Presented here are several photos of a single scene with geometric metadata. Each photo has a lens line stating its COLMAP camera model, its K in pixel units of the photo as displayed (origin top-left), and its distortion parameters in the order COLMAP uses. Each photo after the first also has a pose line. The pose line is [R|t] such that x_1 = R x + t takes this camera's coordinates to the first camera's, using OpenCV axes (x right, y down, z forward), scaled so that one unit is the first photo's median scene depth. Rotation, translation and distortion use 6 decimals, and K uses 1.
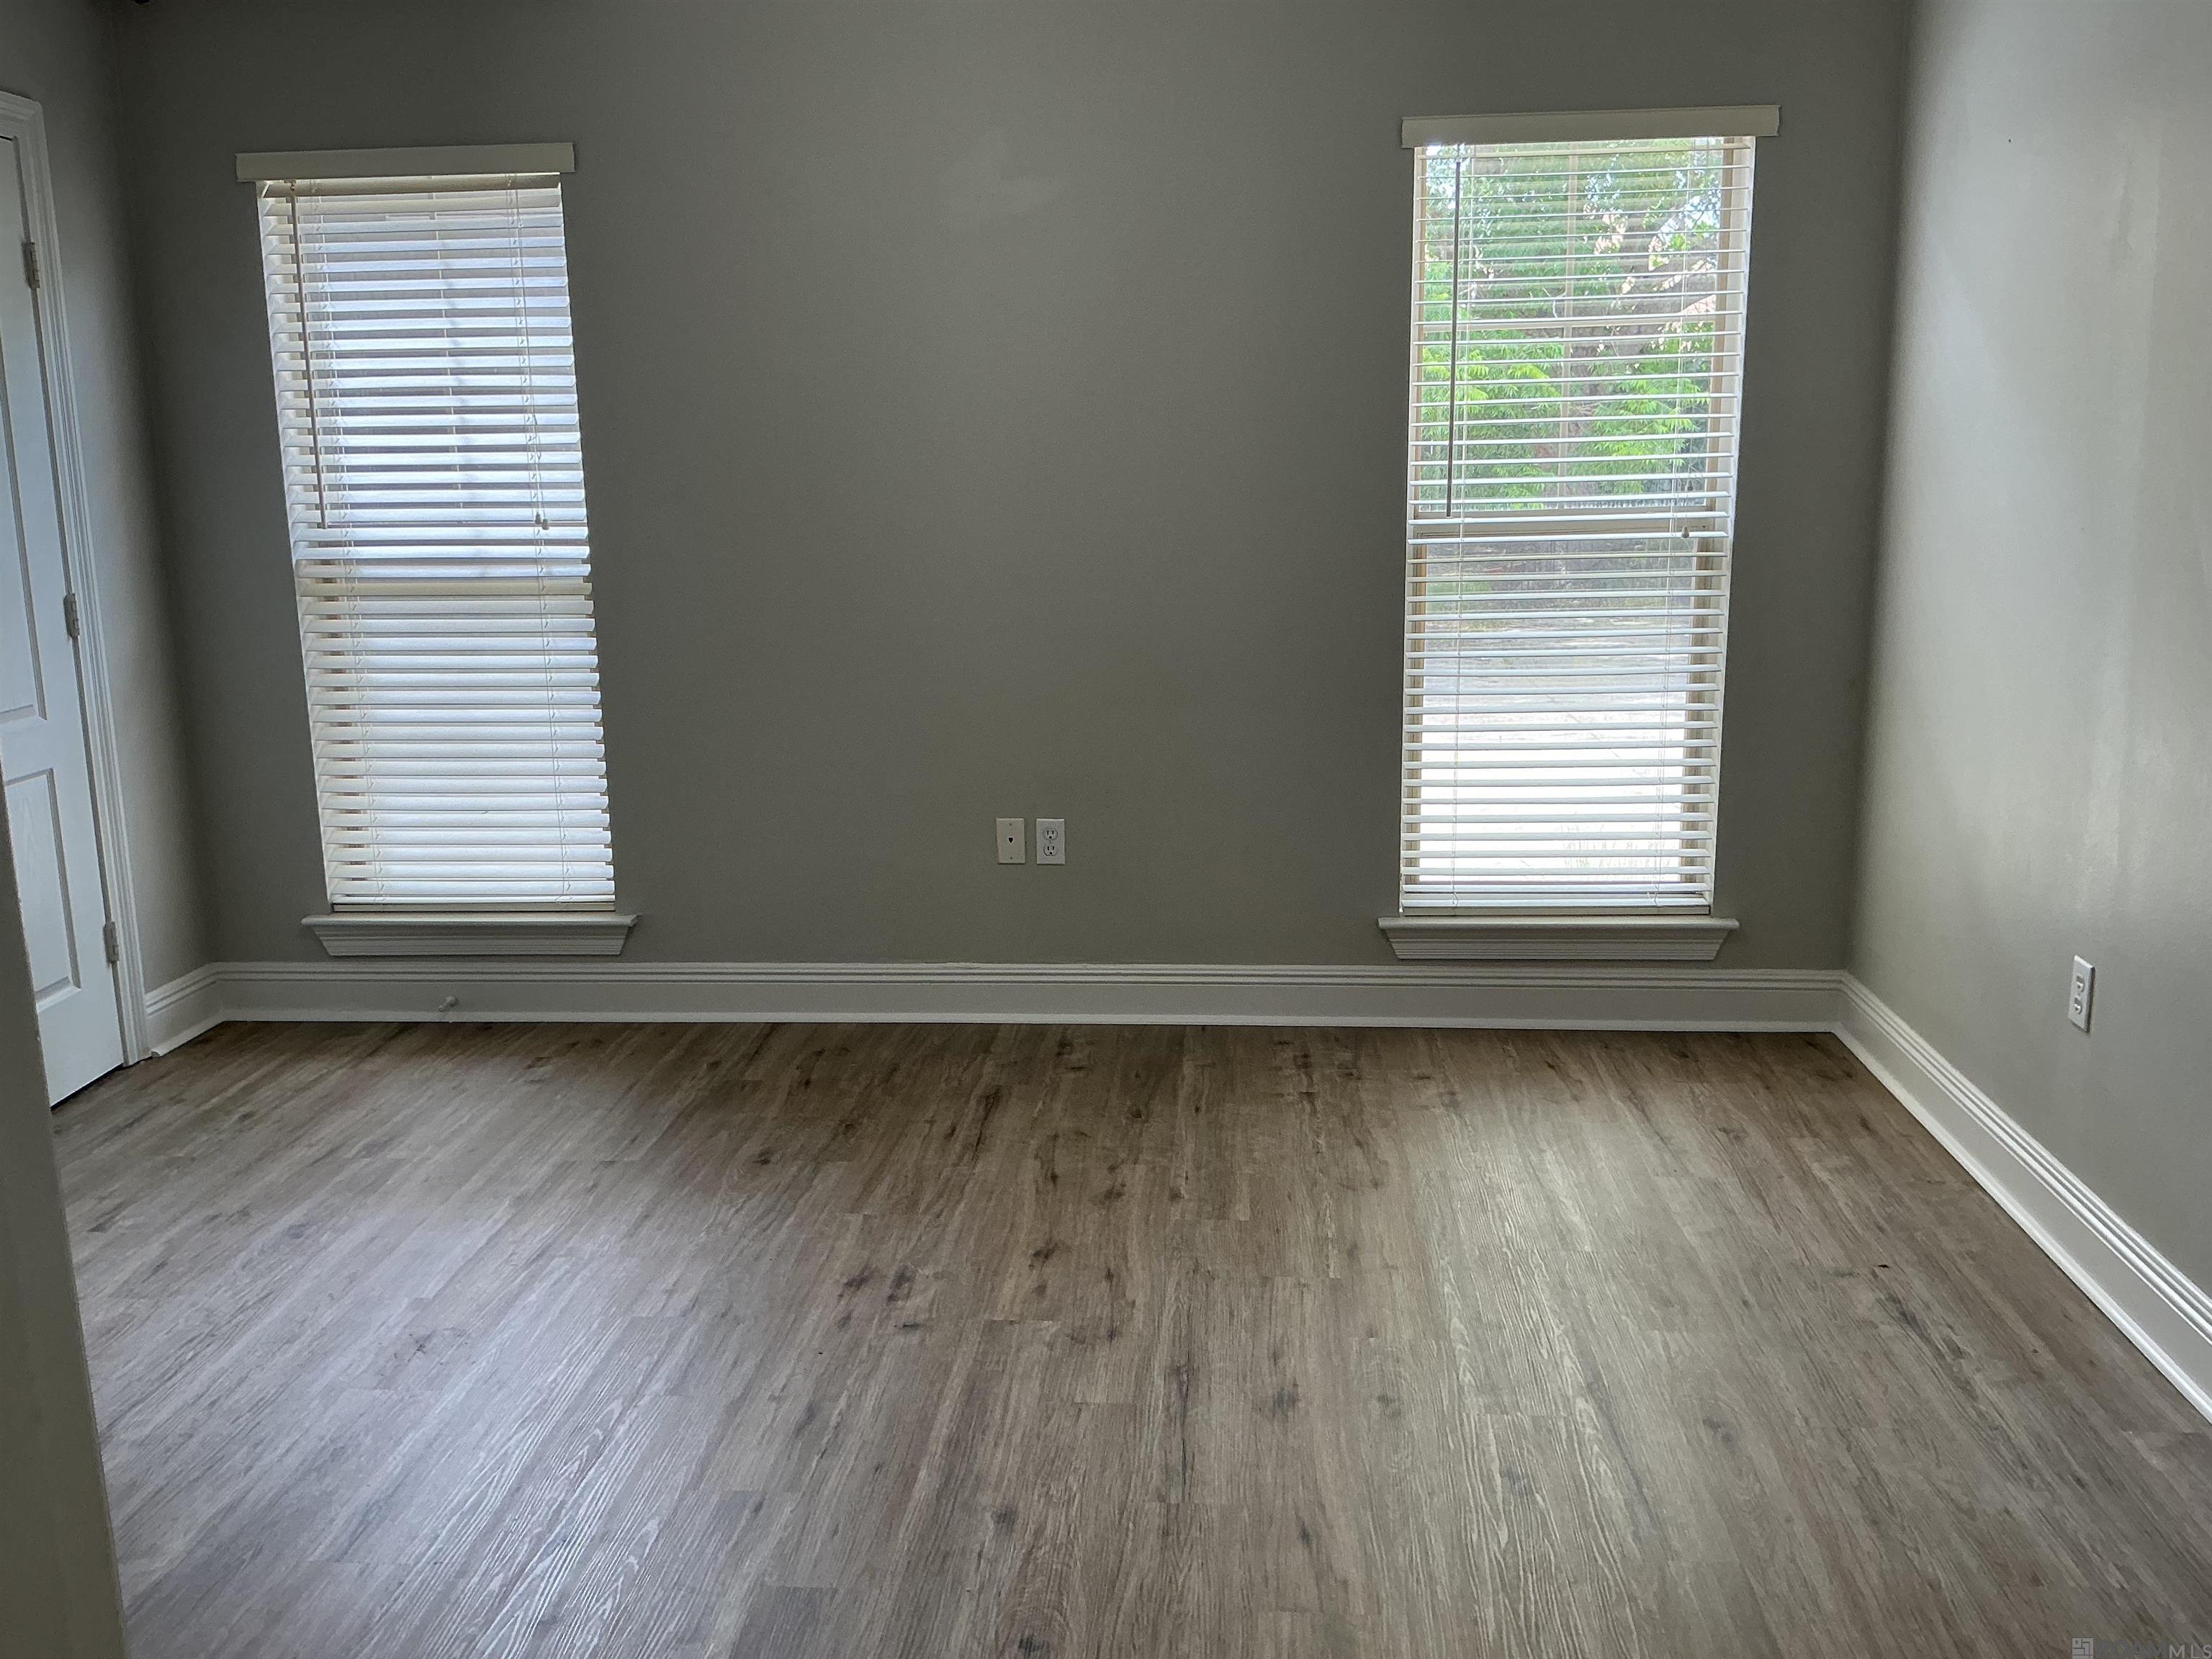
lens RADIAL K [[1850.1, 0, 1103.2], [0, 1850.1, 834.3], [0, 0, 1]] dist [0.075149, -0.162636]
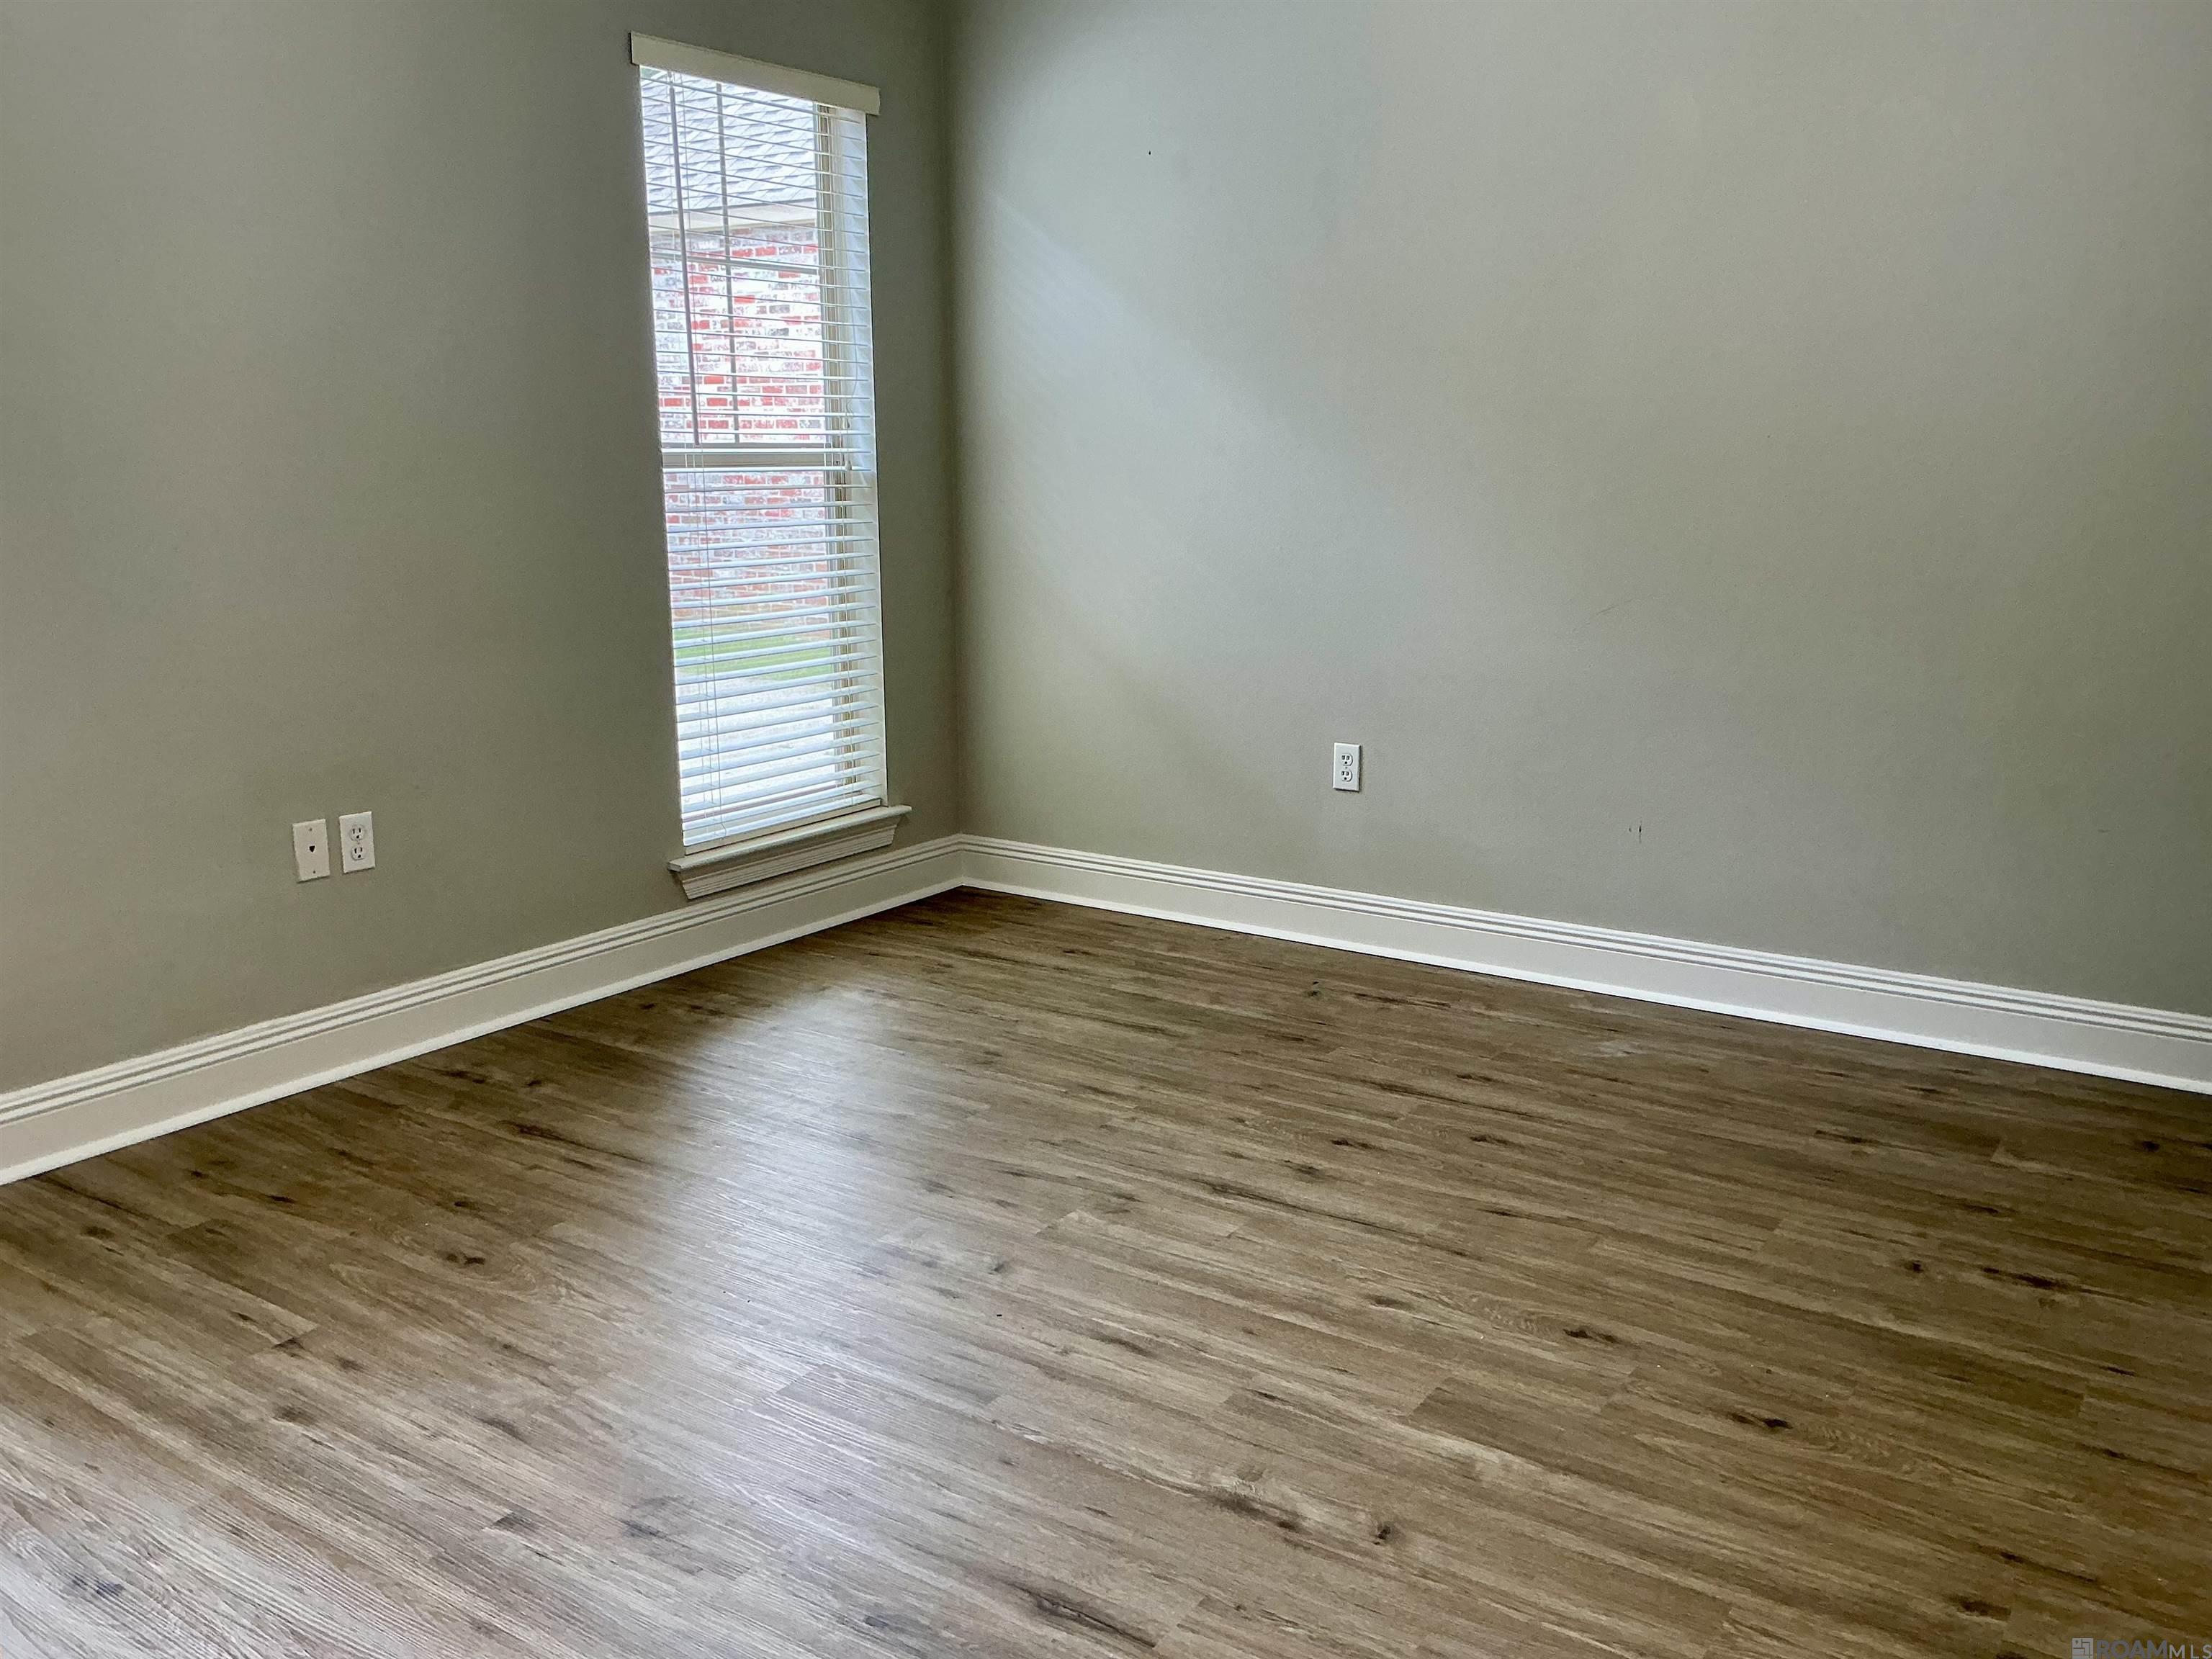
lens RADIAL K [[1850.1, 0, 1121.0], [0, 1850.1, 823.5], [0, 0, 1]] dist [0.075149, -0.162636]
pose [[0.486341, -0.158105, 0.859346, -0.593422], [0.174381, 0.981271, 0.081847, -0.013228], [-0.856192, 0.110048, 0.504802, 0.323152]]
